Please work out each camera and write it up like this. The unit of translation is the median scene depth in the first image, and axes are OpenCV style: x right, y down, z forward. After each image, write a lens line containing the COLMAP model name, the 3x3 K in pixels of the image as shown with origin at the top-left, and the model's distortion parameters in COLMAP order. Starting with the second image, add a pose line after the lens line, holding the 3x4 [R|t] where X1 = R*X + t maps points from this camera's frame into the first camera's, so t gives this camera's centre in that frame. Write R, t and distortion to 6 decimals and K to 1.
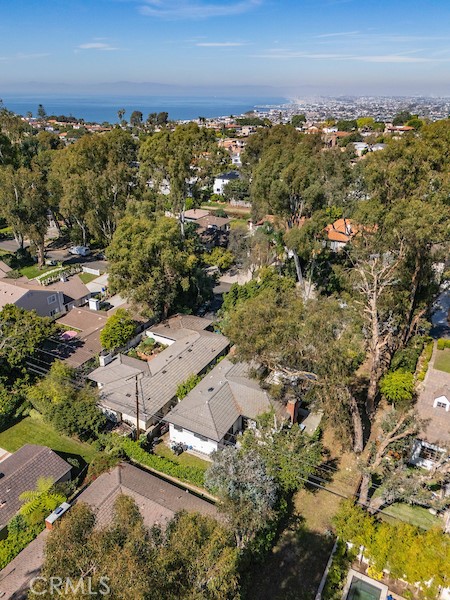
lens RADIAL K [[435.3, 0, 219.5], [0, 435.3, 300.9], [0, 0, 1]] dist [0.086312, -0.090991]
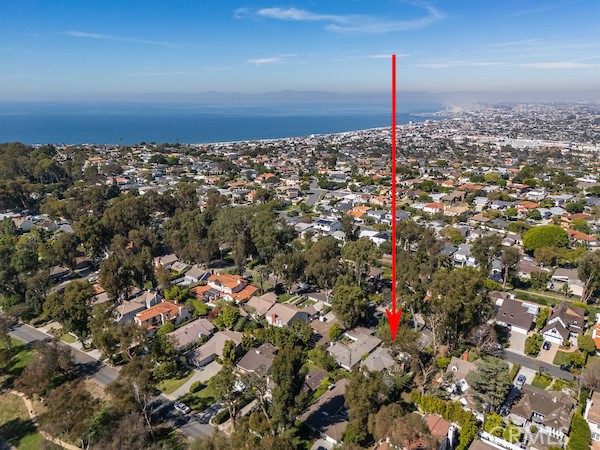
lens RADIAL K [[435.3, 0, 300.0], [0, 435.3, 225.0], [0, 0, 1]] dist [0.086312, -0.090991]
pose [[0.986022, 0.039517, -0.161862, -0.050276], [-0.064712, 0.986030, -0.153483, -0.131023], [0.153536, 0.161812, 0.974804, -1.481300]]
